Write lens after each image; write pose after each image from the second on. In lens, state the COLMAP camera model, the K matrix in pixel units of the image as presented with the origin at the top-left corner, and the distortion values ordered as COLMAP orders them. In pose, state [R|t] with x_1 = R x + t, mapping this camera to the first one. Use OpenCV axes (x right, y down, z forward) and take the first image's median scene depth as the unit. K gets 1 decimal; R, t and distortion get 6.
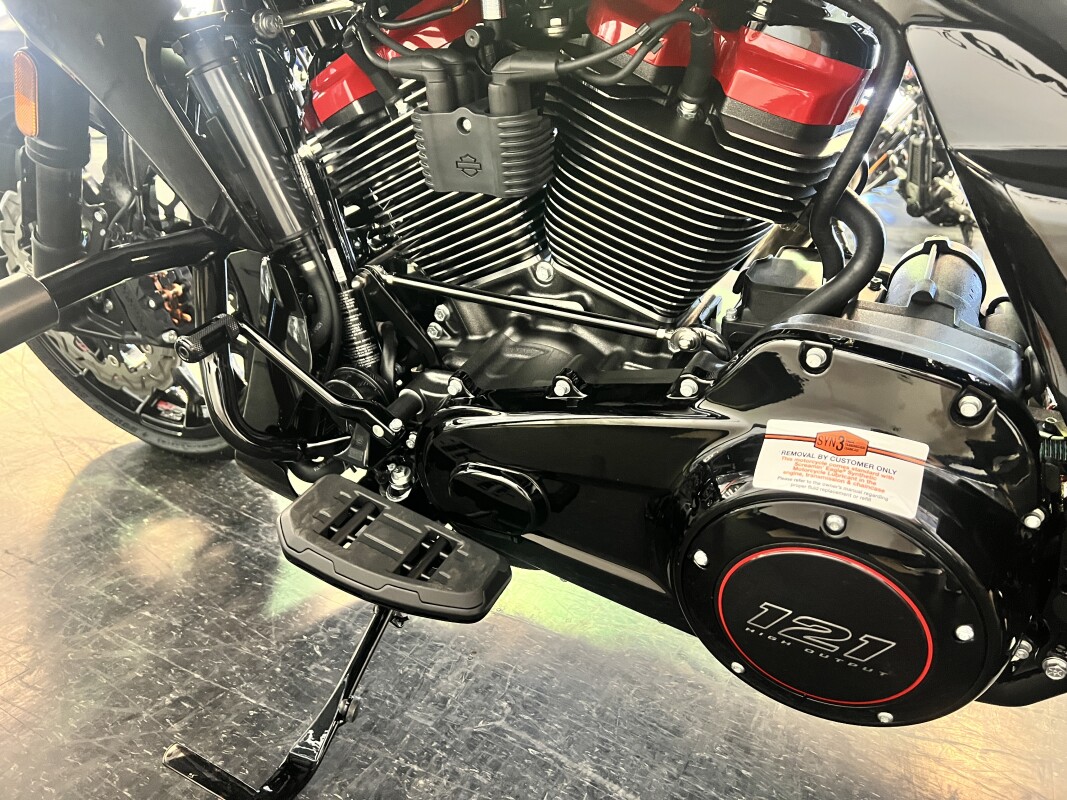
lens RADIAL K [[803.9, 0, 530.2], [0, 803.9, 400.5], [0, 0, 1]] dist [0.015547, -0.012467]
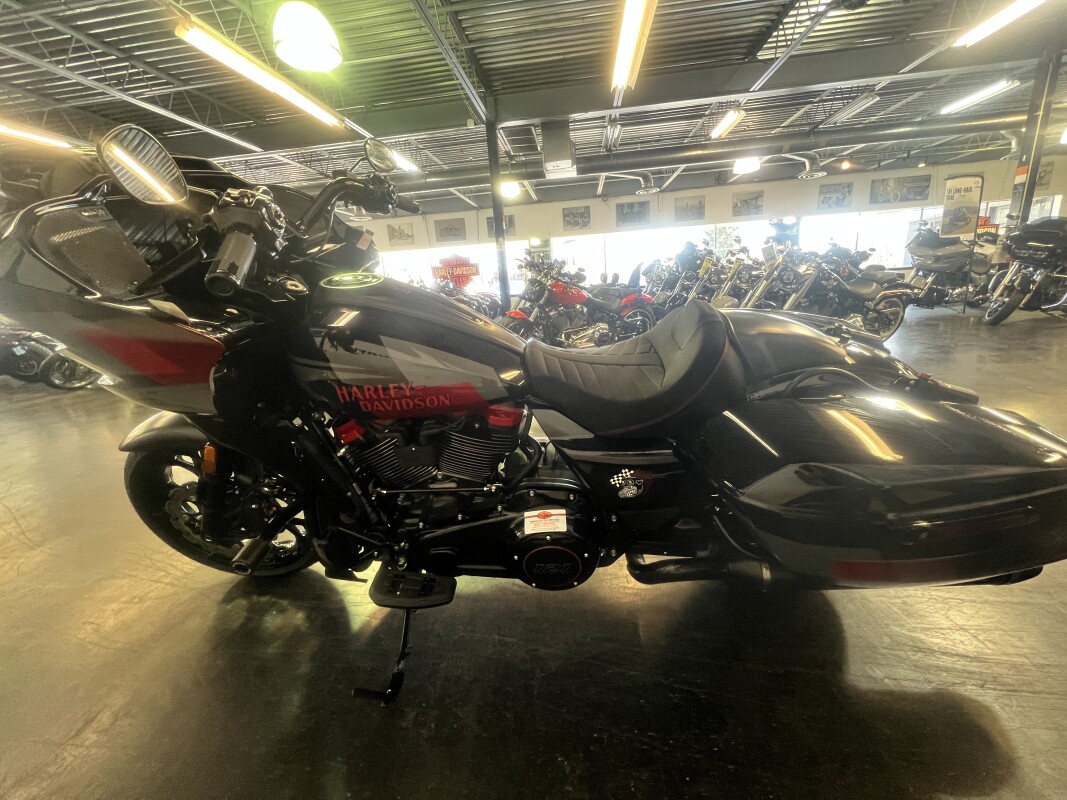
lens RADIAL K [[424.4, 0, 533.0], [0, 424.4, 395.8], [0, 0, 1]] dist [-0.002292, -0.000101]
pose [[0.909184, -0.221487, 0.352602, -0.171593], [0.256360, 0.965024, -0.054844, -0.295285], [-0.328122, 0.140256, 0.934165, -0.671402]]
